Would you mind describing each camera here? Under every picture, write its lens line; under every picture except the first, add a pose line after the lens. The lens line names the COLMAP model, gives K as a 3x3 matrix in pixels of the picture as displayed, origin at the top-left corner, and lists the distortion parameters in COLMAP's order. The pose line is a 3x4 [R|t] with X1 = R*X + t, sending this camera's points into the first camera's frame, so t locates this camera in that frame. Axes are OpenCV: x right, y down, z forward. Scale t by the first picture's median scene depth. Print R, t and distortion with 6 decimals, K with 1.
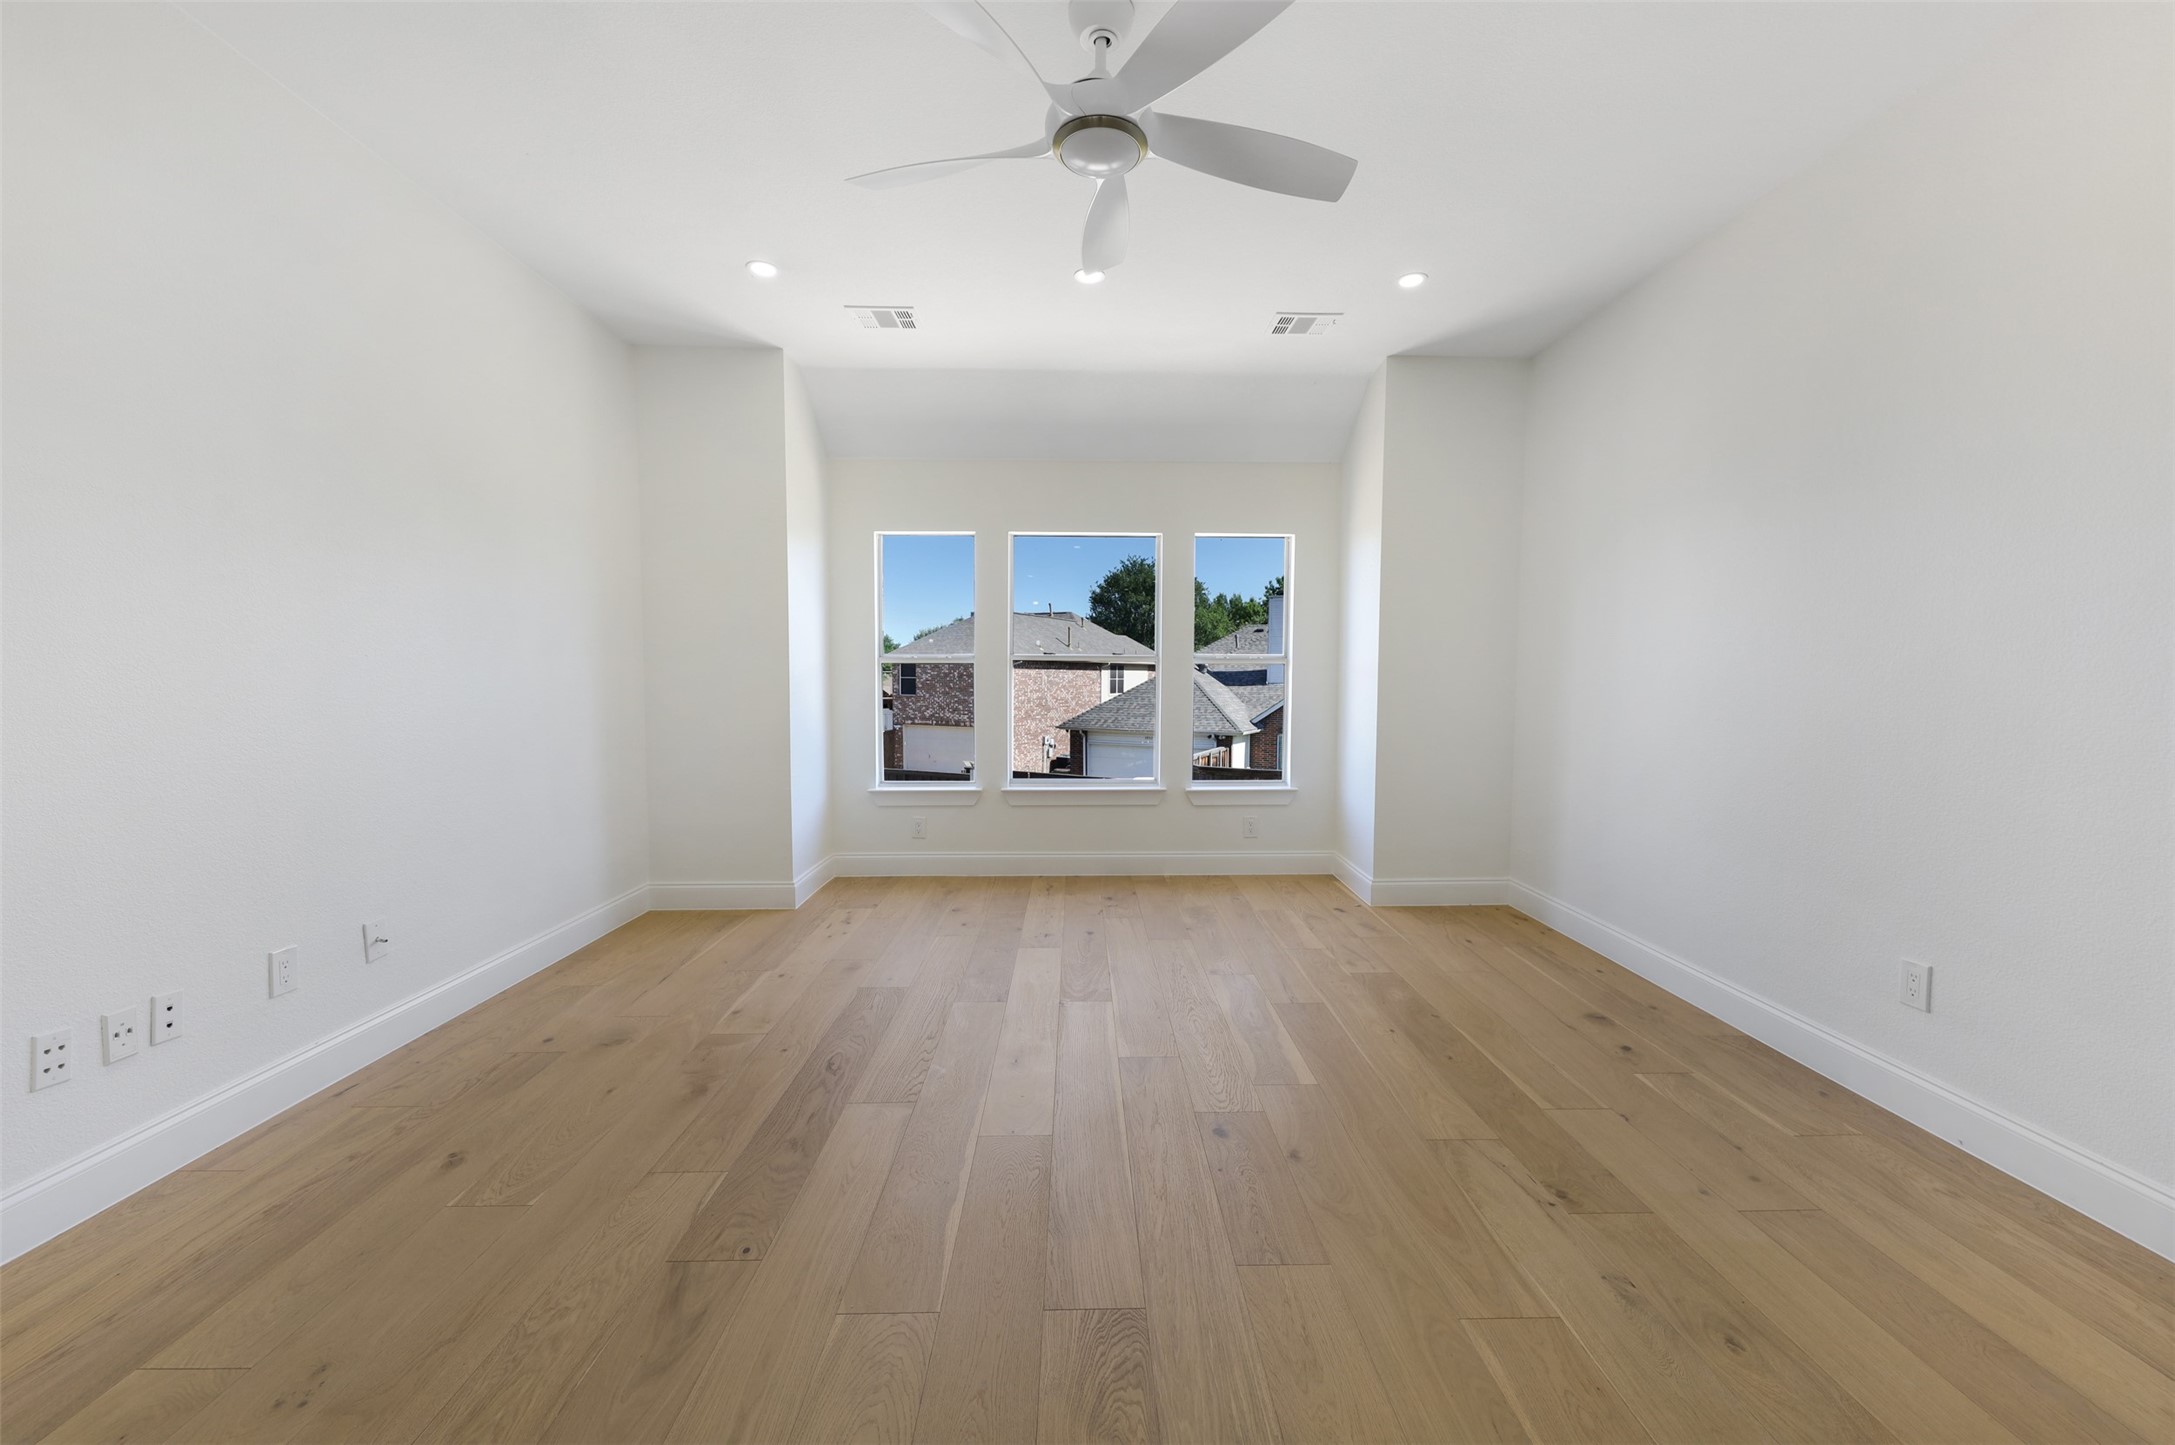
lens RADIAL K [[860.9, 0, 1106.8], [0, 860.9, 724.4], [0, 0, 1]] dist [0.019820, -0.009004]
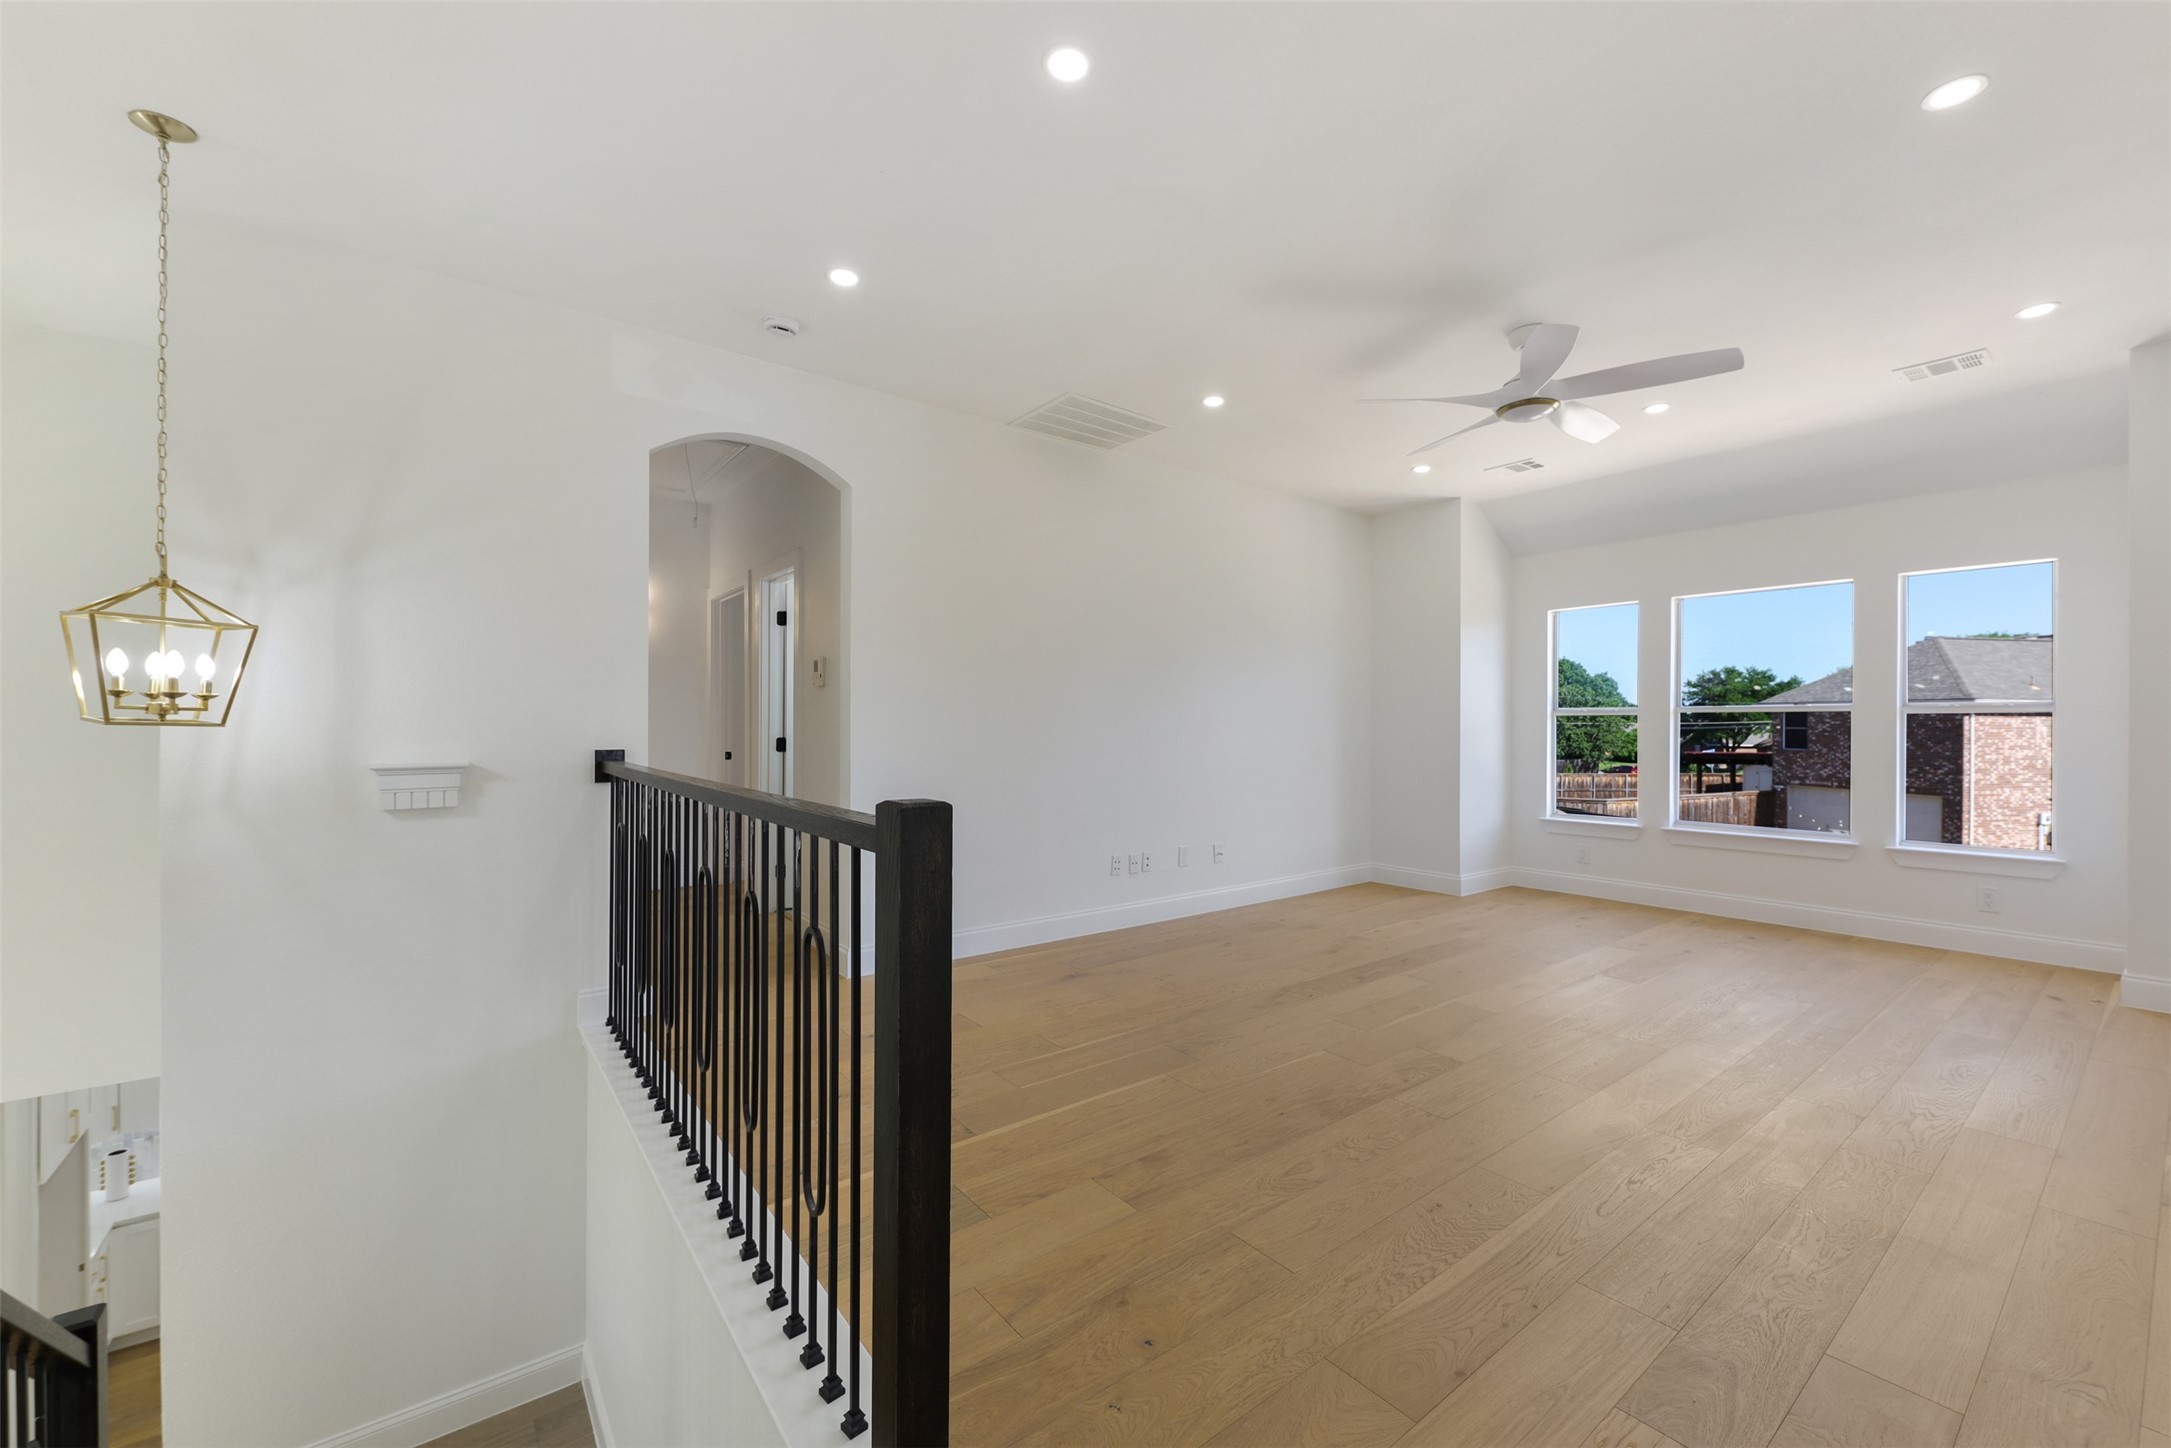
lens RADIAL K [[859.3, 0, 1104.8], [0, 859.3, 725.9], [0, 0, 1]] dist [0.019820, -0.009004]
pose [[0.601333, -0.000331, -0.798999, 0.391132], [-0.044799, 0.998413, -0.034130, 0.015988], [0.797742, 0.056317, 0.600364, -0.287334]]
